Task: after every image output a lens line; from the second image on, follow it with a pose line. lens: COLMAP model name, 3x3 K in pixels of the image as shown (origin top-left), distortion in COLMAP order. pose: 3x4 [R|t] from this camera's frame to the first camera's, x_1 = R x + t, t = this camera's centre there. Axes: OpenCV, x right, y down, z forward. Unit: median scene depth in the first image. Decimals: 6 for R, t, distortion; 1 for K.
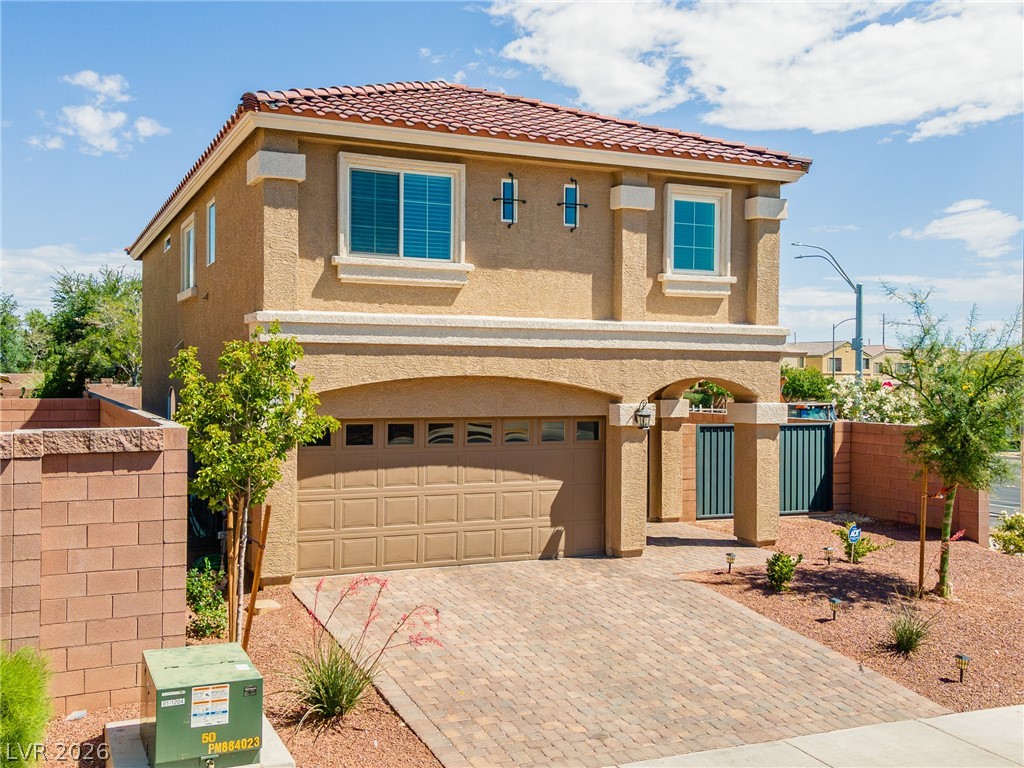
lens RADIAL K [[898.5, 0, 448.9], [0, 898.5, 376.6], [0, 0, 1]] dist [0.061844, -0.044313]
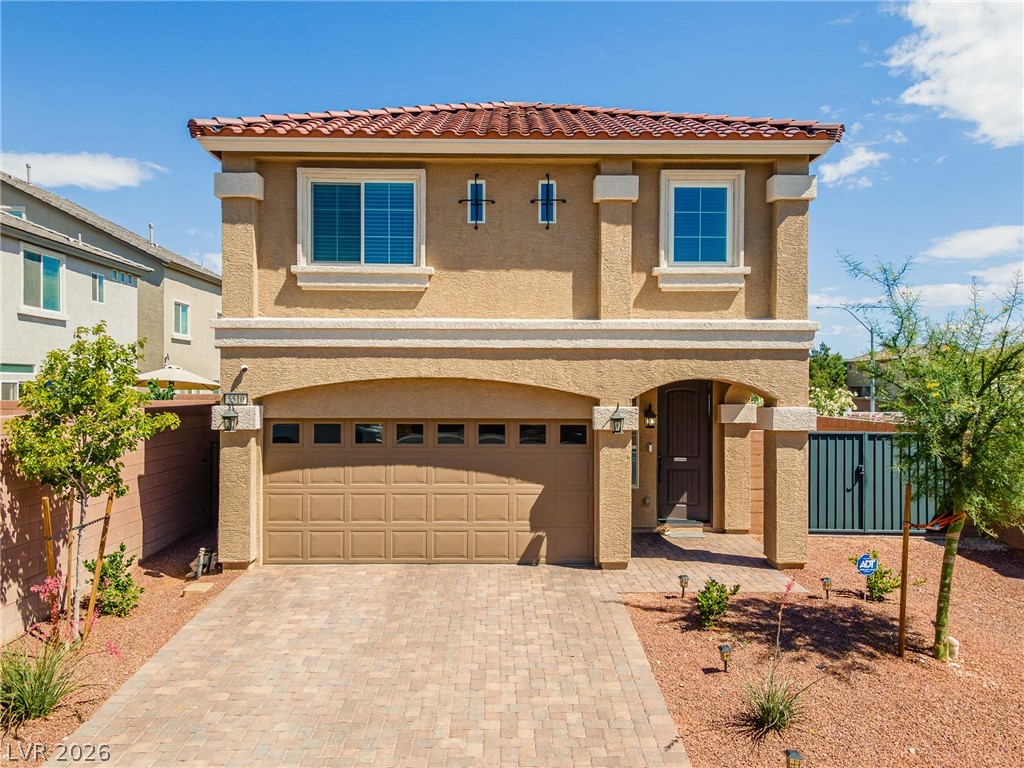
lens RADIAL K [[733.1, 0, 508.3], [0, 733.1, 385.0], [0, 0, 1]] dist [0.040582, 0.012598]
pose [[0.934318, -0.003579, -0.356423, 0.383343], [0.001700, 0.999983, -0.005586, 0.011891], [0.356437, 0.004614, 0.934308, 0.249475]]
